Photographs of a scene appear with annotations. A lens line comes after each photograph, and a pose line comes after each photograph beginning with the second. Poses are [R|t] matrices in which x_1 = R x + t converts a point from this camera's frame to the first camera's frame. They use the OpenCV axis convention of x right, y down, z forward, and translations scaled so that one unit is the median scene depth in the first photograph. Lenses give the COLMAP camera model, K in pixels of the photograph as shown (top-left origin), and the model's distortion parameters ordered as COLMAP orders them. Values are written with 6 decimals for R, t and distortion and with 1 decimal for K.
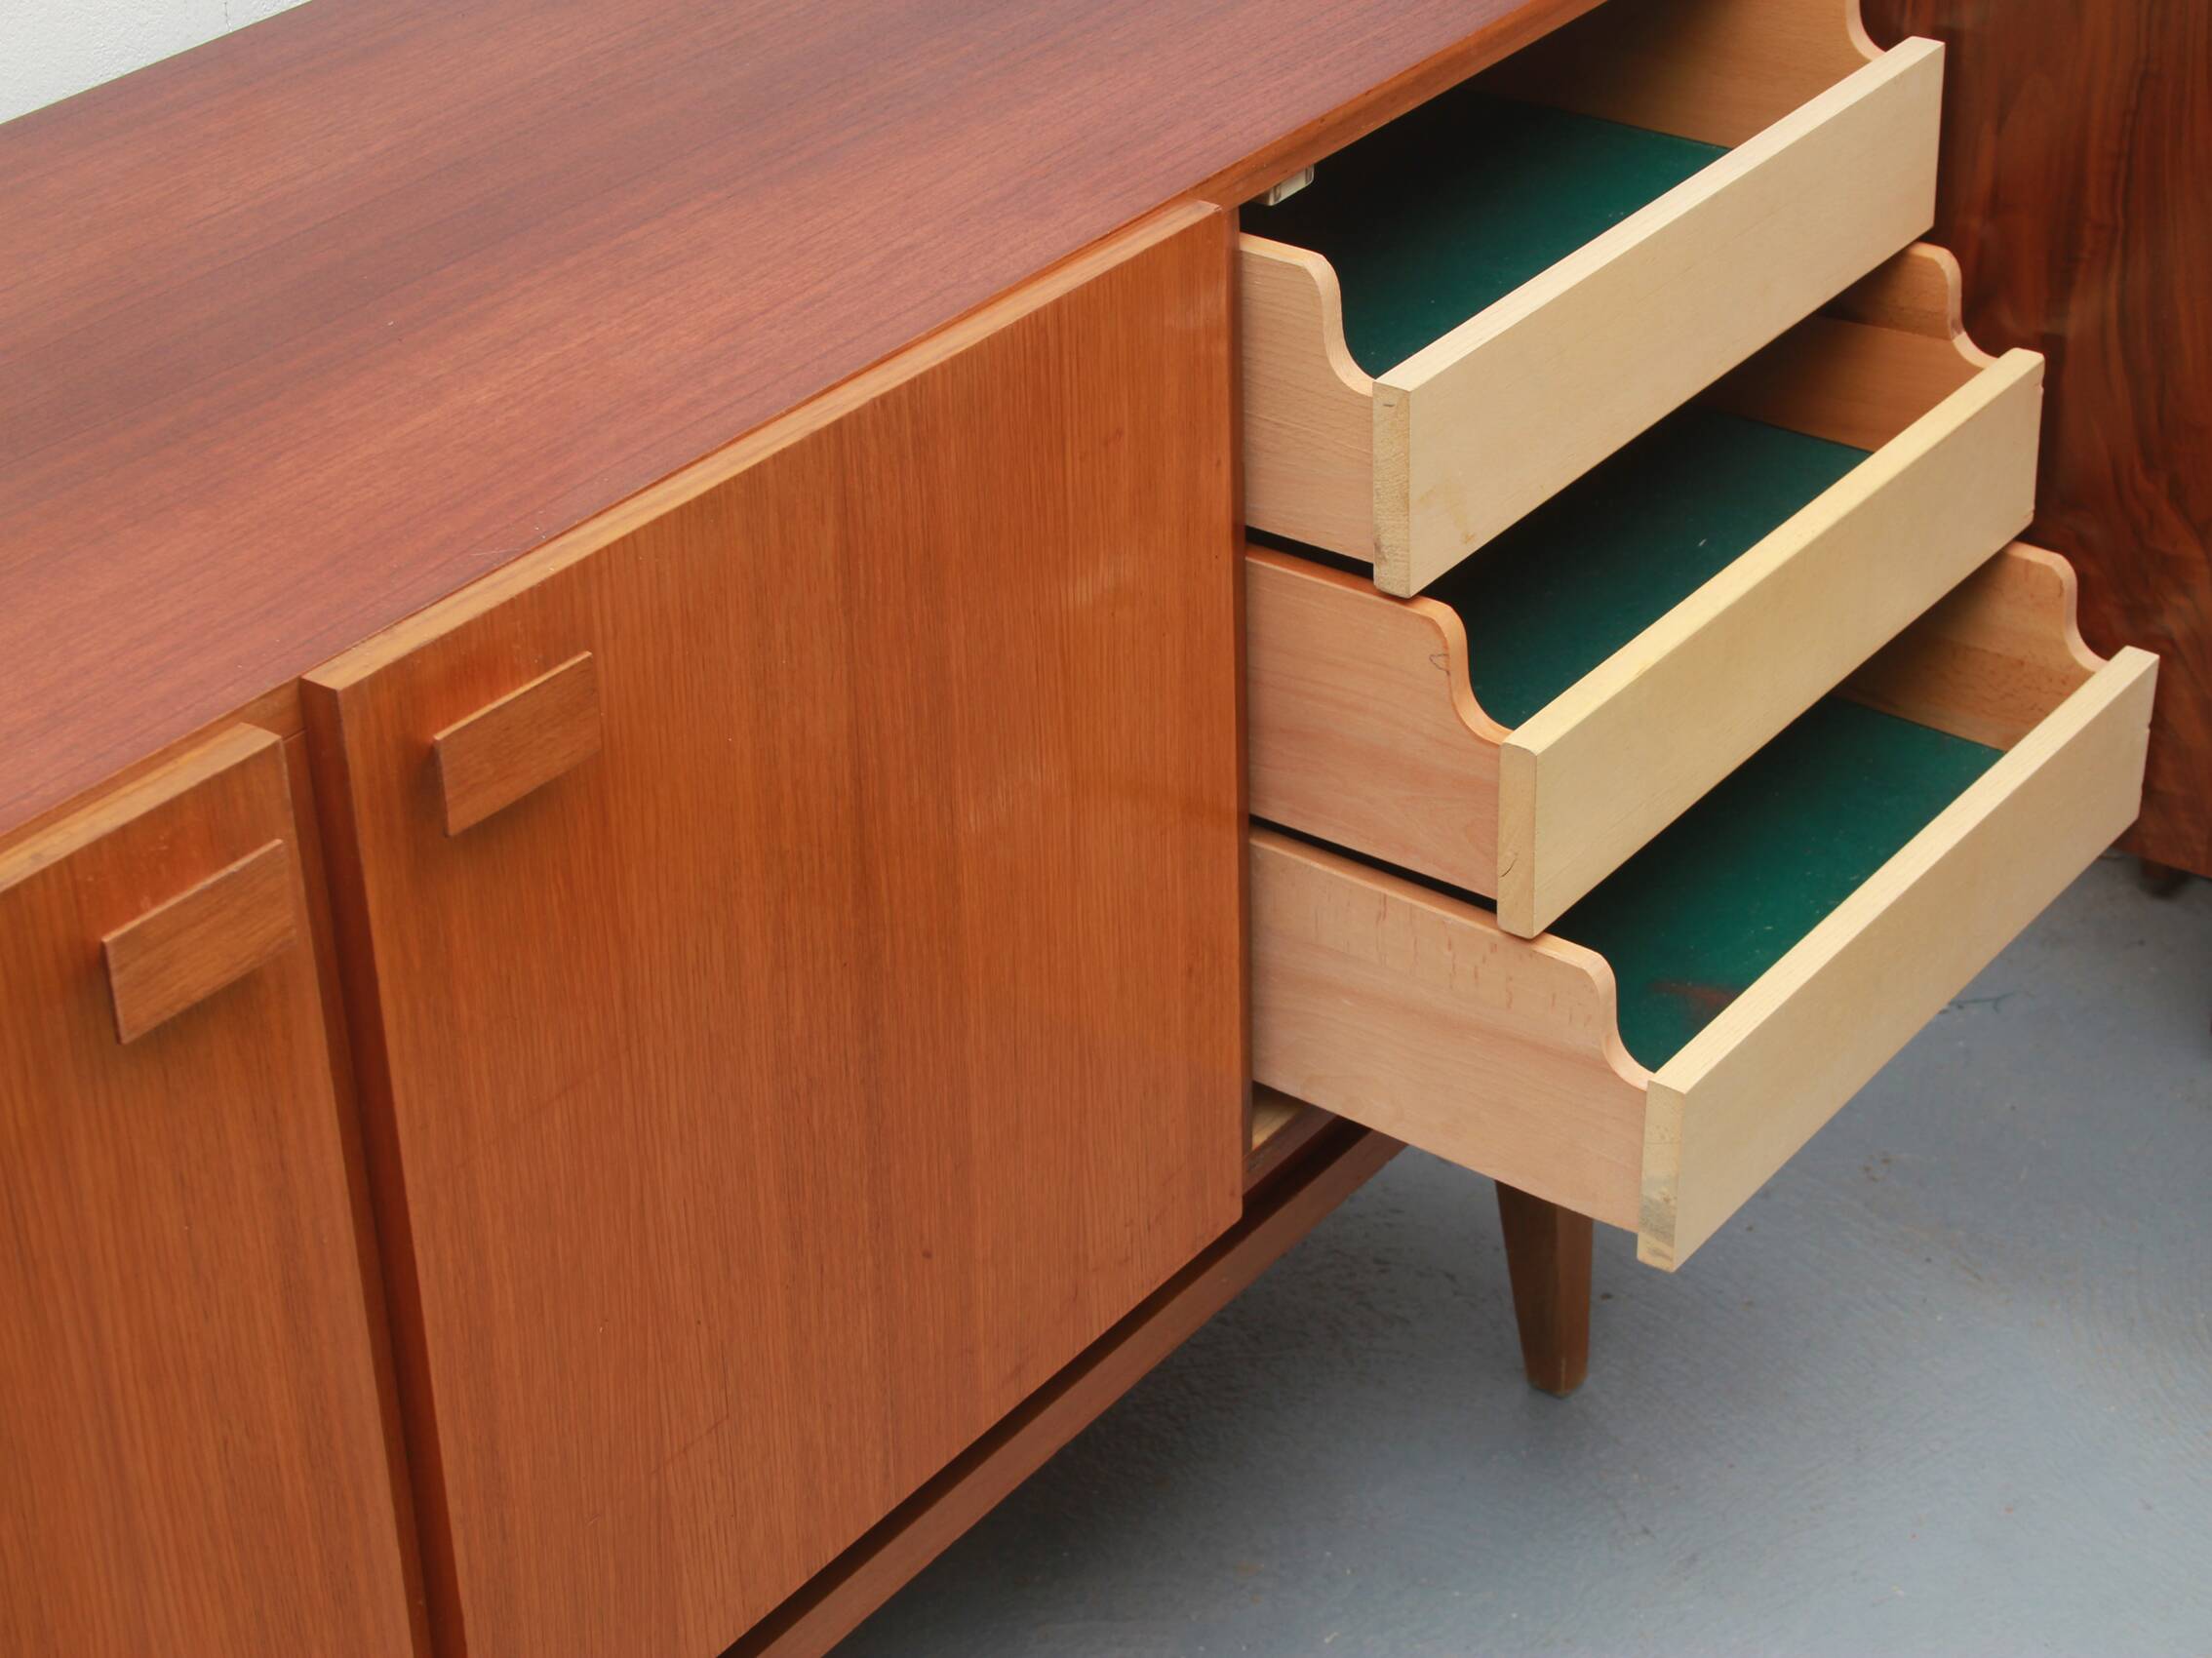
lens RADIAL K [[4214.1, 0, 1127.9], [0, 4214.1, 825.8], [0, 0, 1]] dist [0.080376, 0.000000]
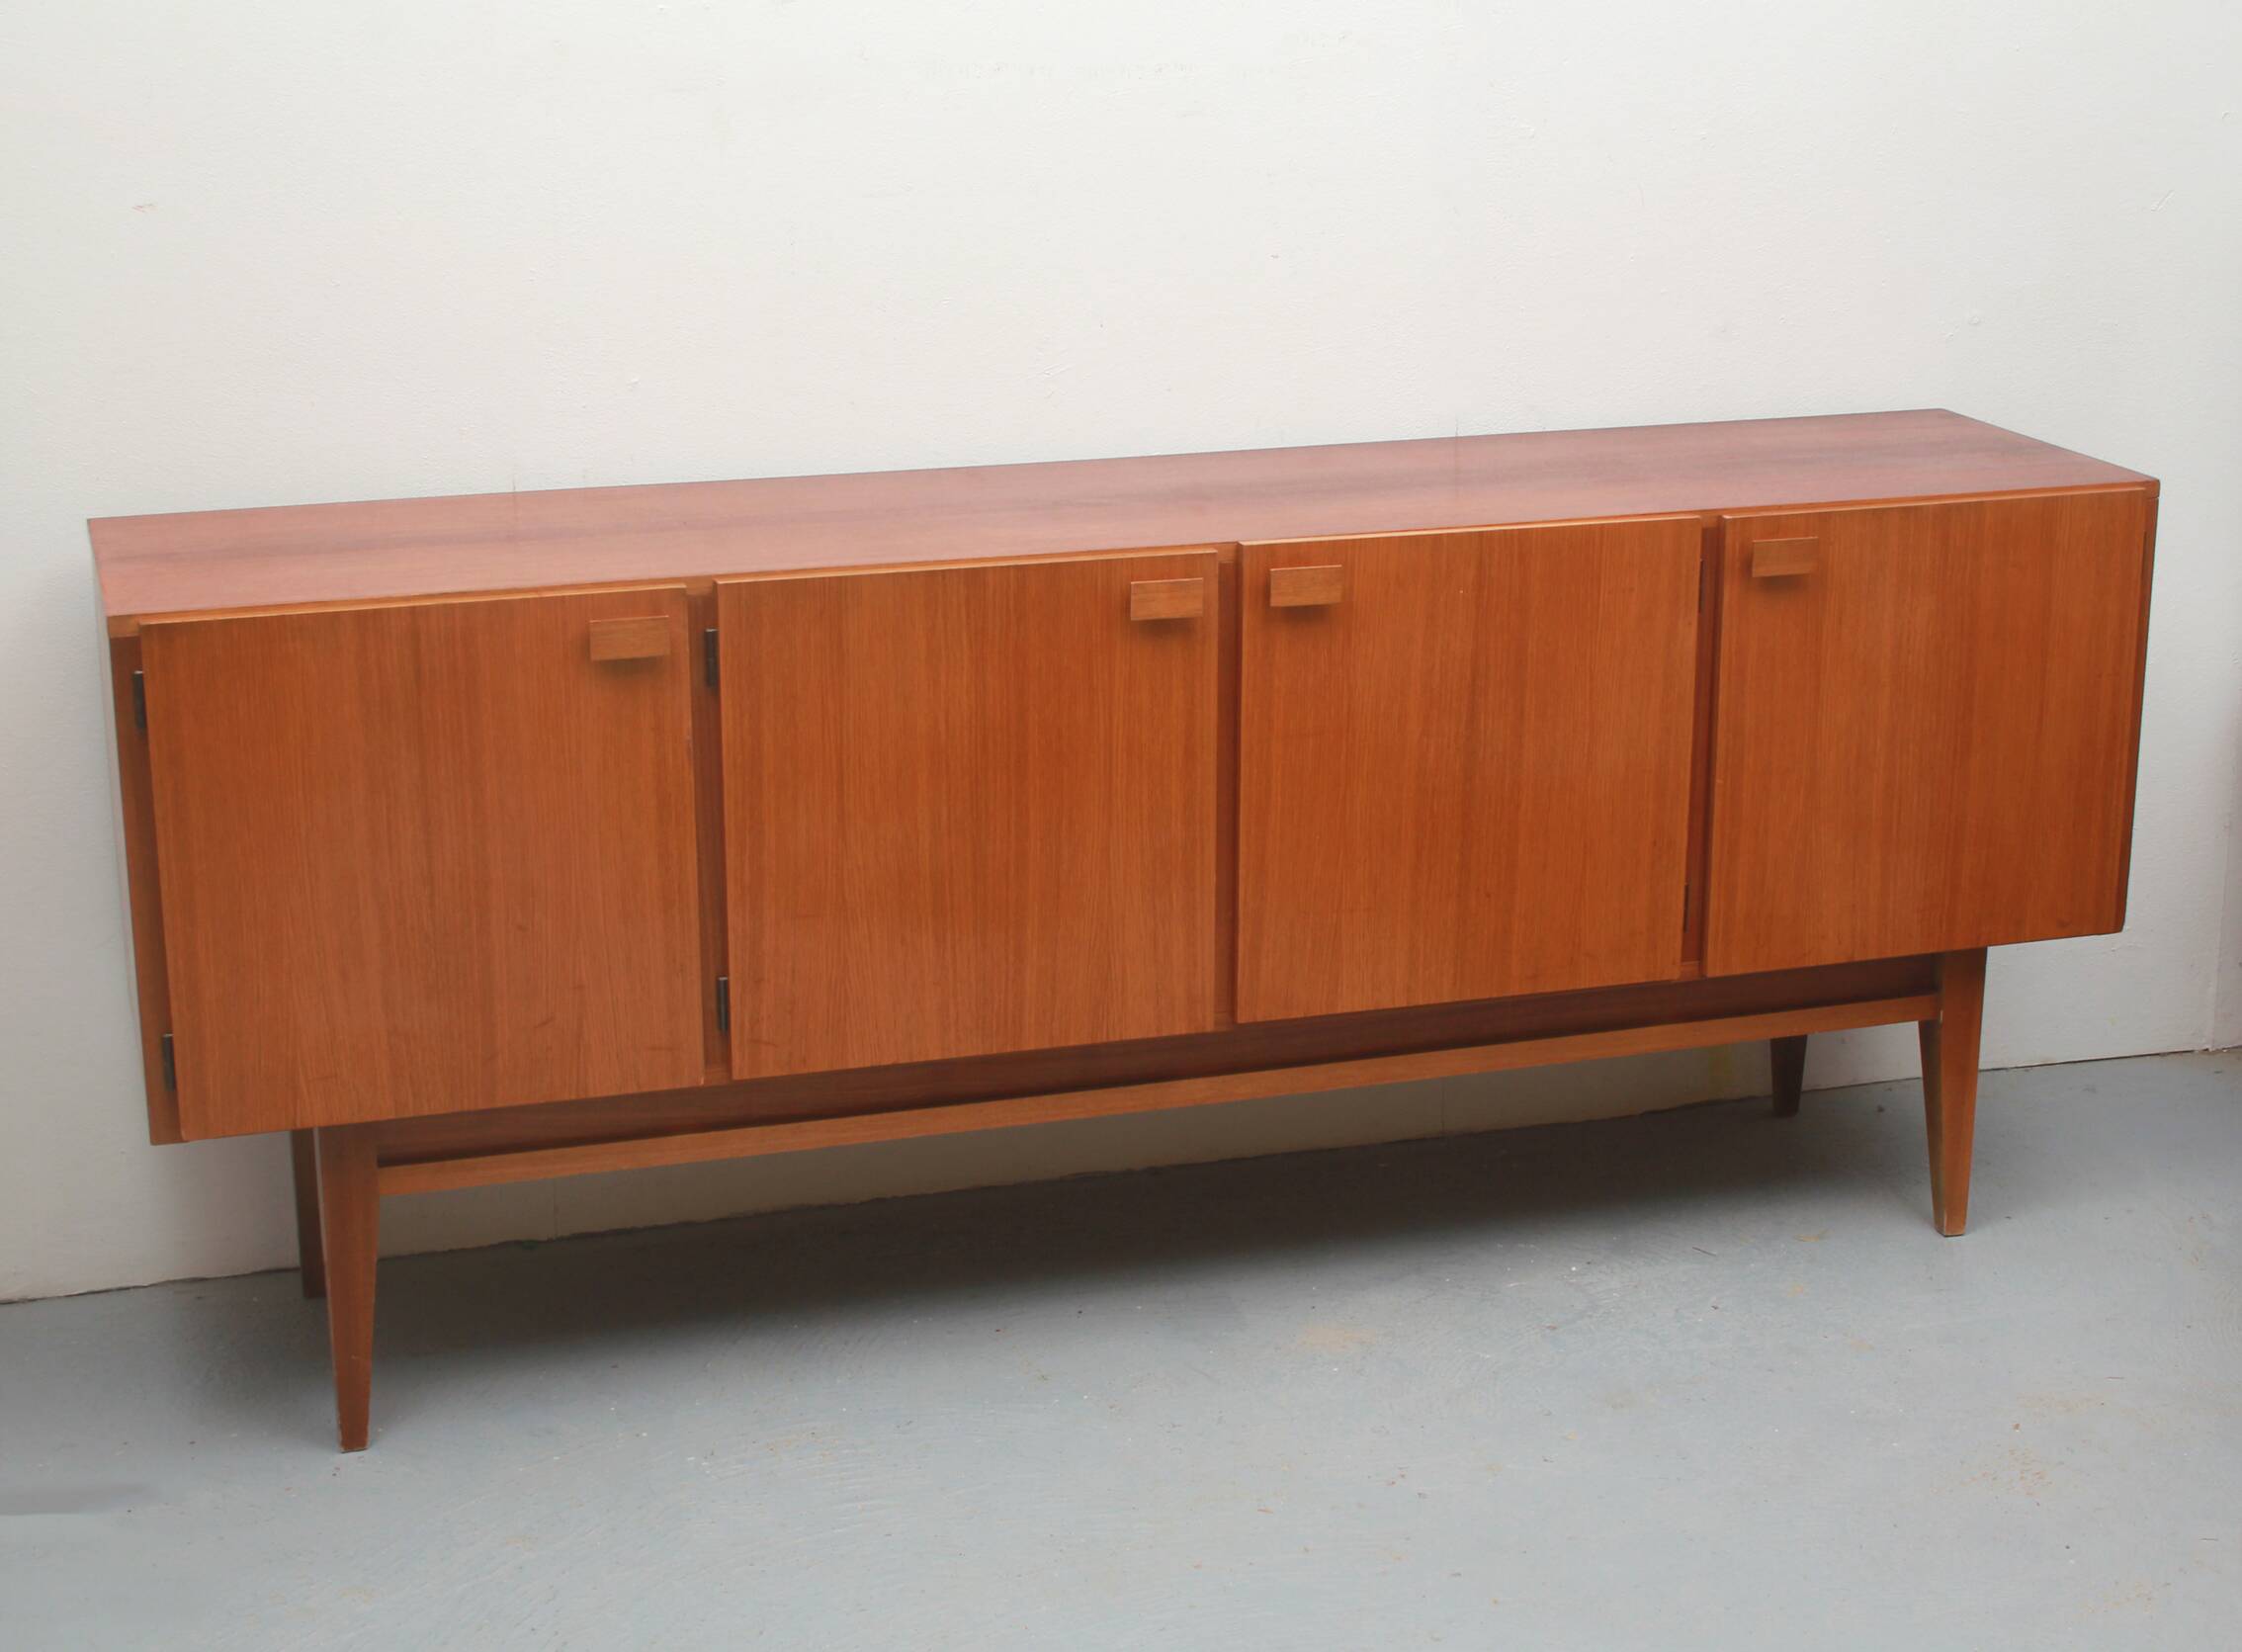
lens RADIAL K [[3677.0, 0, 1224.0], [0, 3677.0, 913.6], [0, 0, 1]] dist [-0.015732, 0.000000]
pose [[0.817605, 0.196464, -0.541224, 1.061808], [-0.310324, 0.942136, -0.126799, 0.460445], [0.484995, 0.271626, 0.831263, -0.936011]]
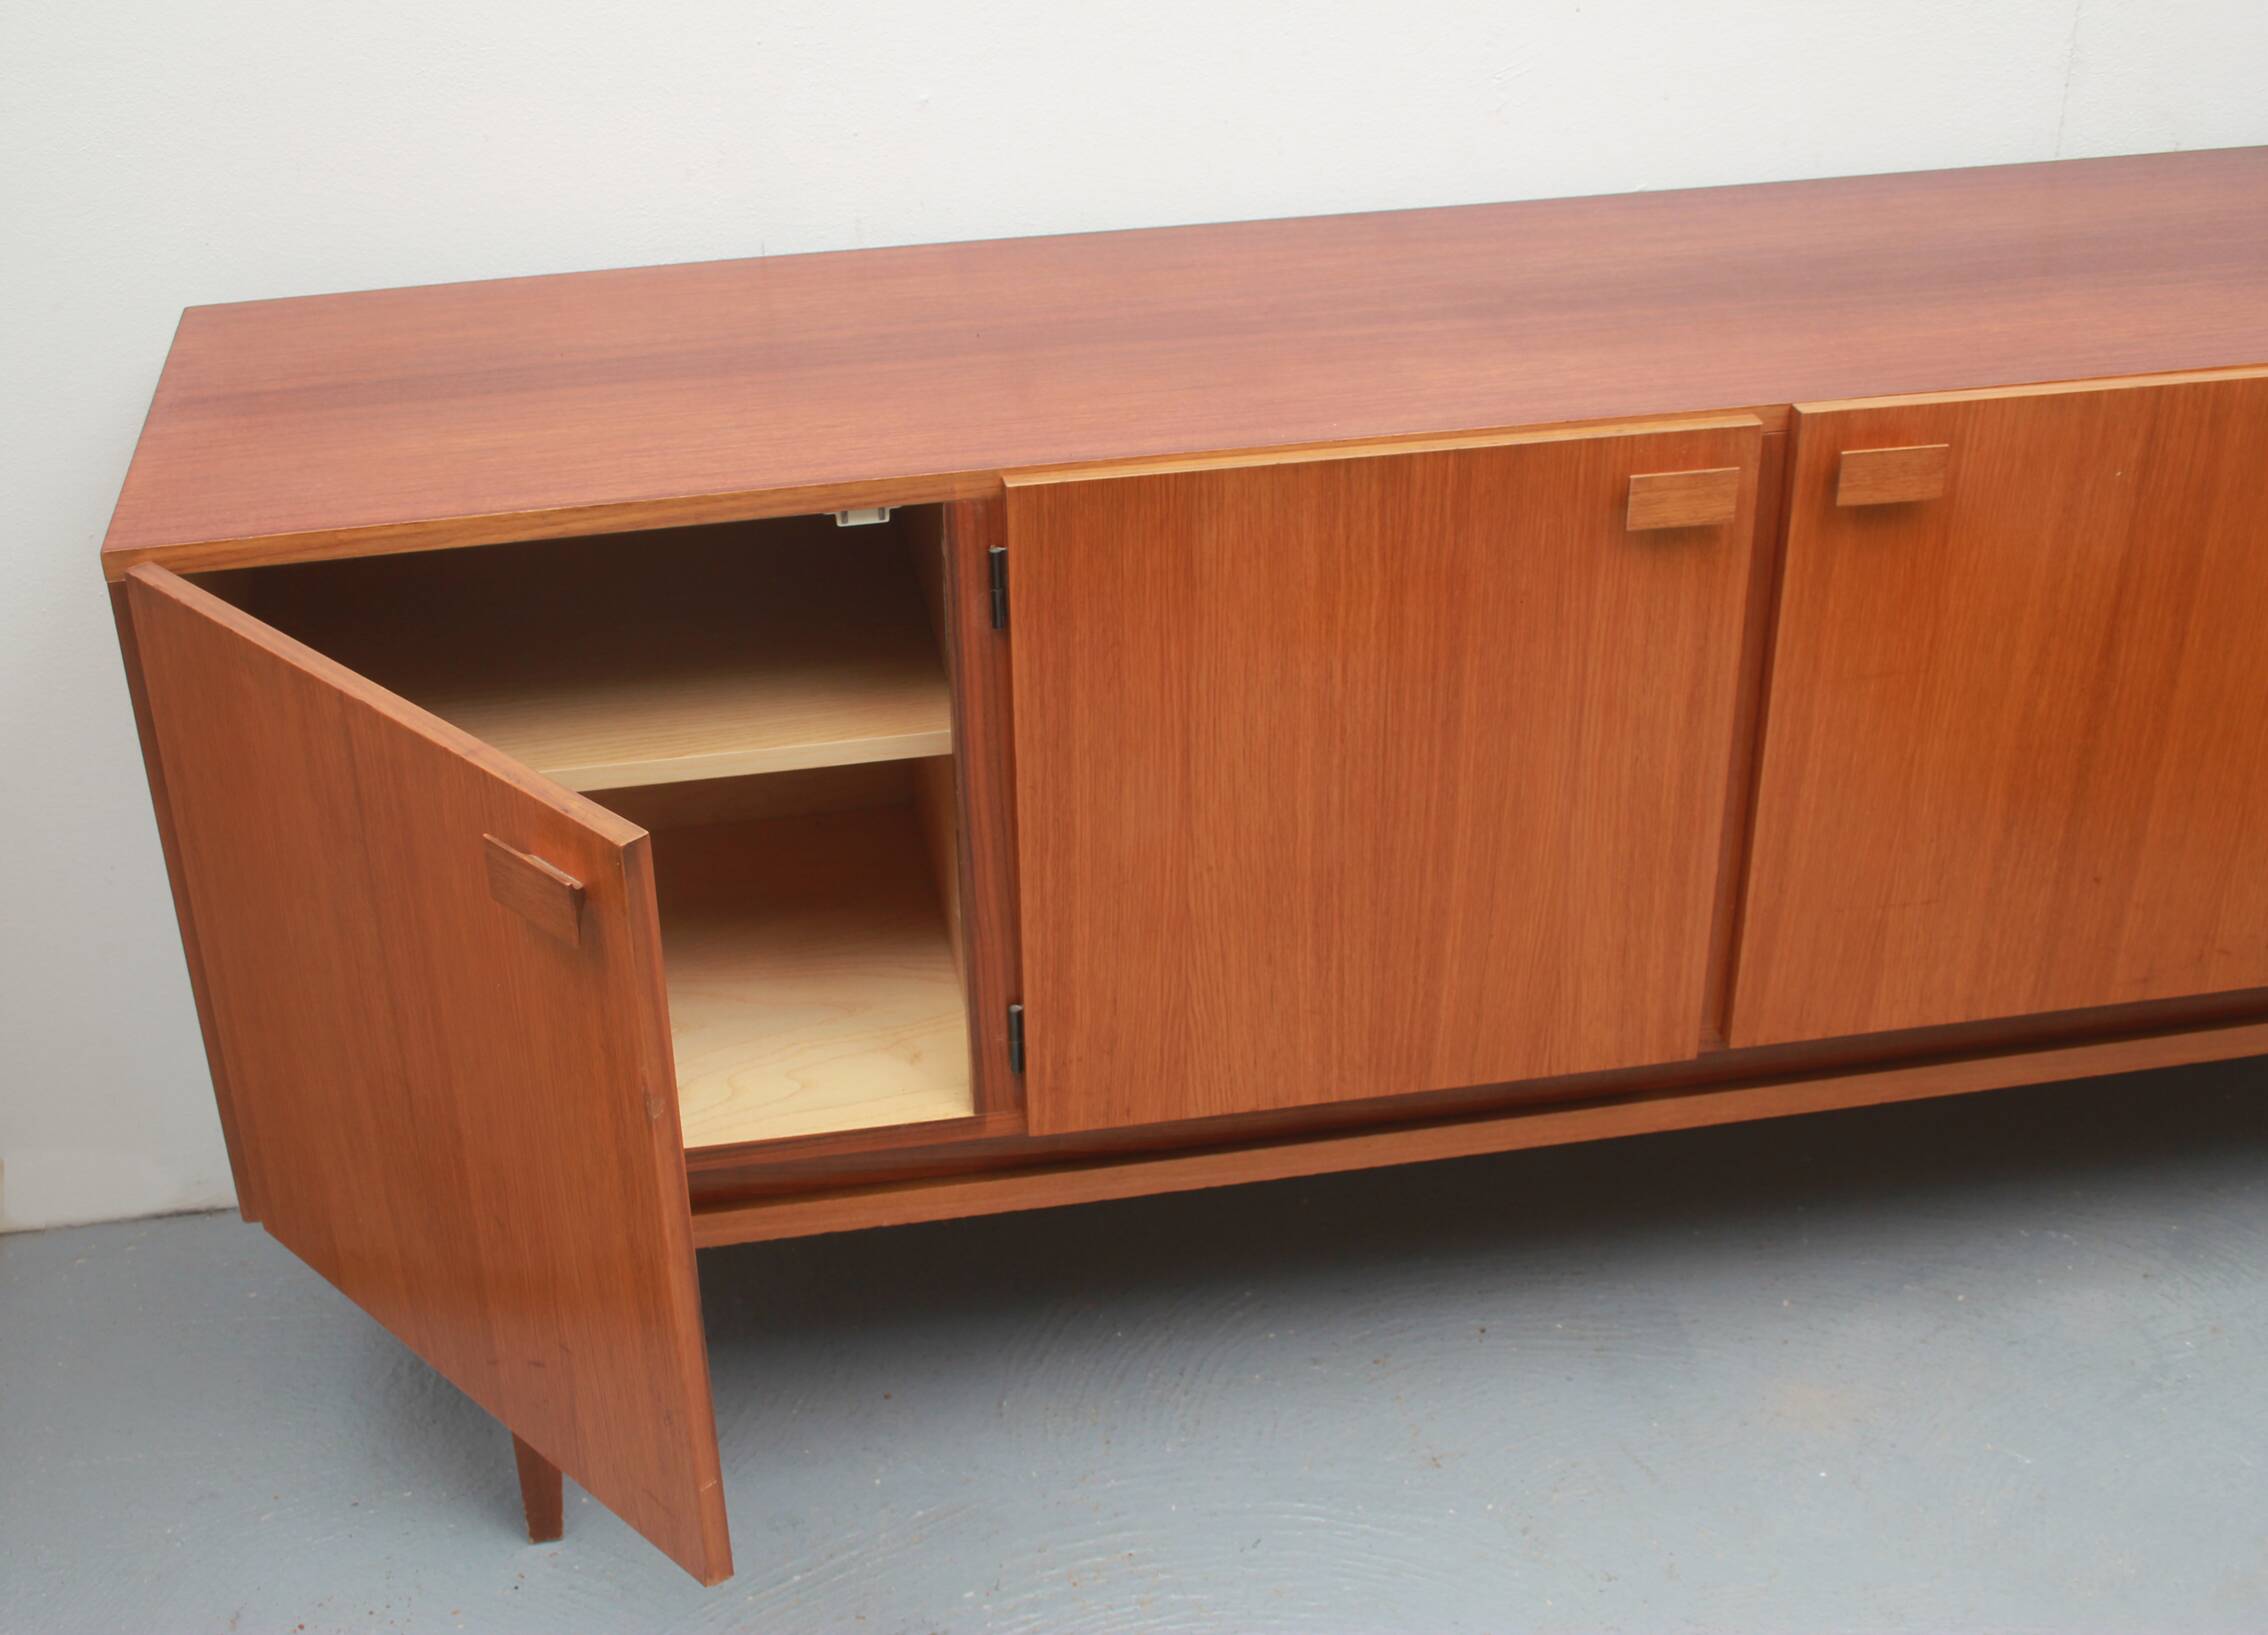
lens RADIAL K [[2747.7, 0, 1118.9], [0, 2747.7, 818.7], [0, 0, 1]] dist [-0.038410, 0.000000]
pose [[0.721139, 0.350941, -0.597327, 0.351385], [-0.347412, 0.929145, 0.126468, 0.078939], [0.599386, 0.116317, 0.791964, -0.169532]]
